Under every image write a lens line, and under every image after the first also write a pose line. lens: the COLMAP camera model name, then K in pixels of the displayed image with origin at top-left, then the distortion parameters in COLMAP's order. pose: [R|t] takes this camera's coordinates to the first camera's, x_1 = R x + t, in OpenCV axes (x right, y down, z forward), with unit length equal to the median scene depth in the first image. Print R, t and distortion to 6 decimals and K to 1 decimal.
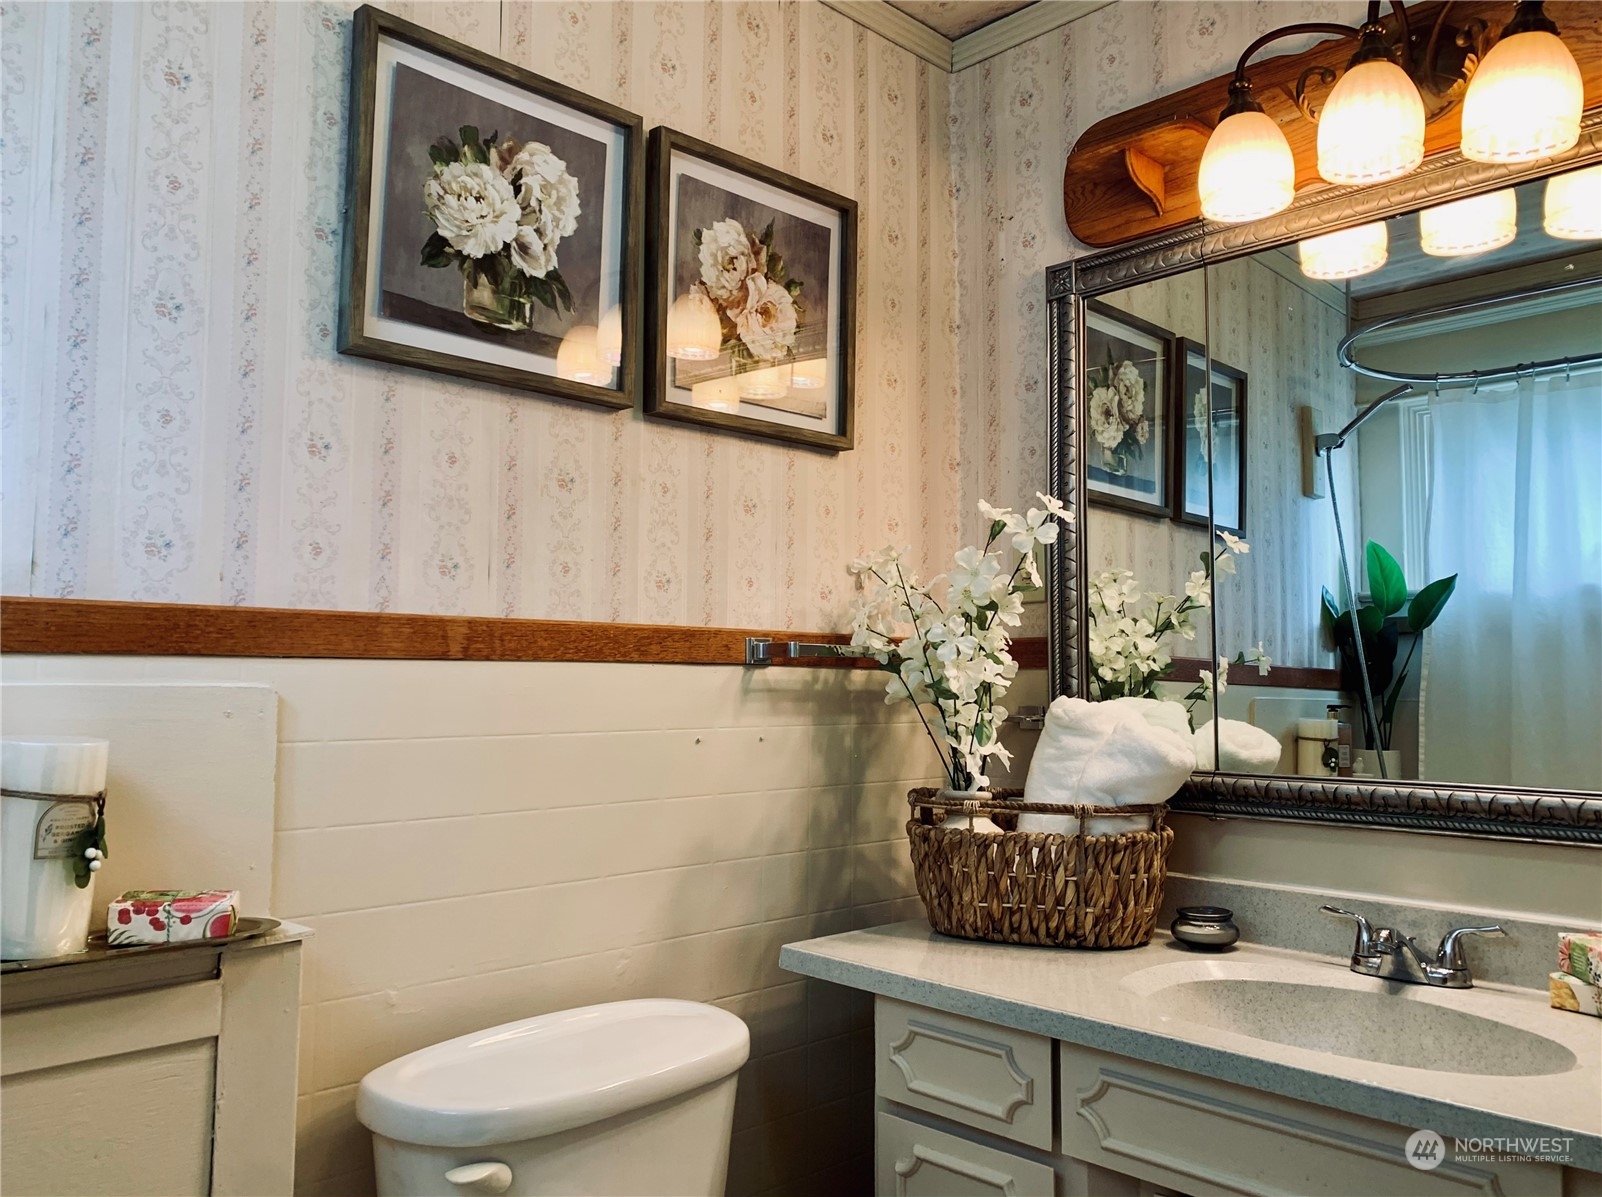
lens RADIAL K [[1243.6, 0, 804.8], [0, 1243.6, 594.9], [0, 0, 1]] dist [0.039065, -0.046647]
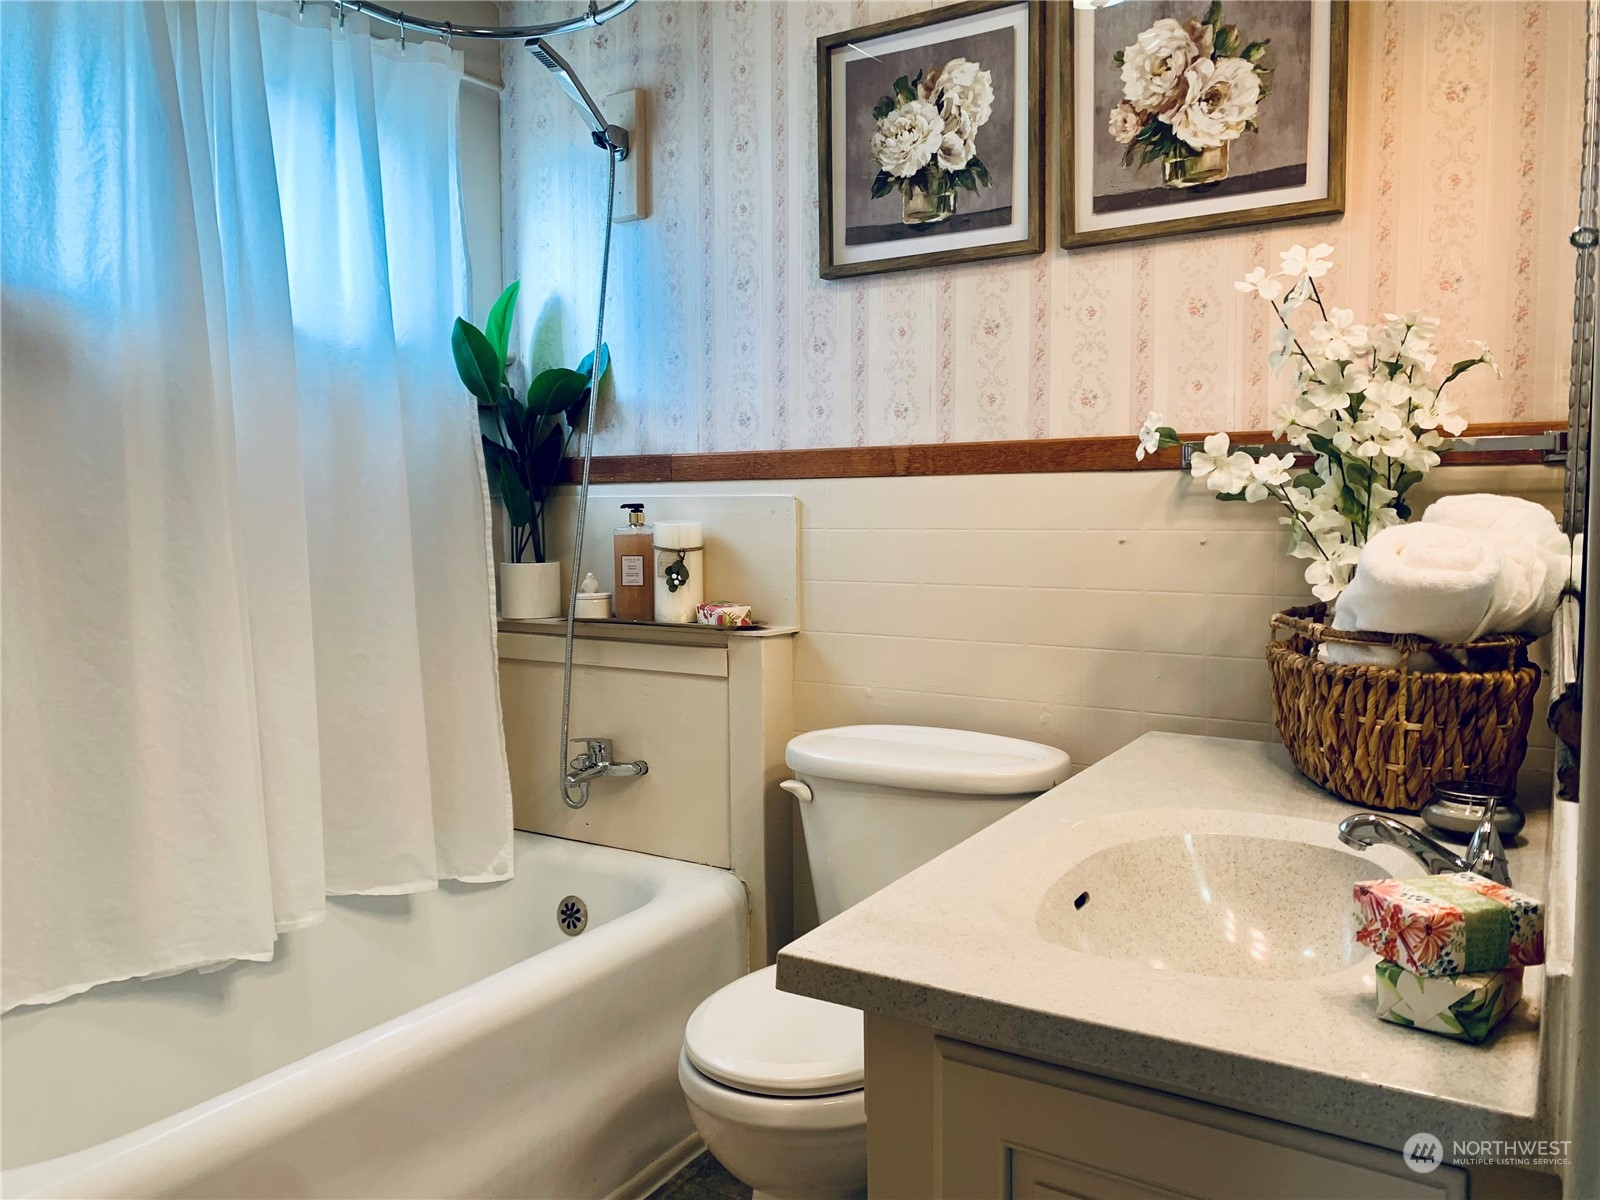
lens RADIAL K [[1242.0, 0, 802.5], [0, 1242.0, 602.1], [0, 0, 1]] dist [0.039065, -0.046647]
pose [[0.219072, 0.061606, -0.973762, 1.016257], [0.075879, 0.993906, 0.079951, 0.068188], [0.972754, -0.091403, 0.213063, 0.539633]]
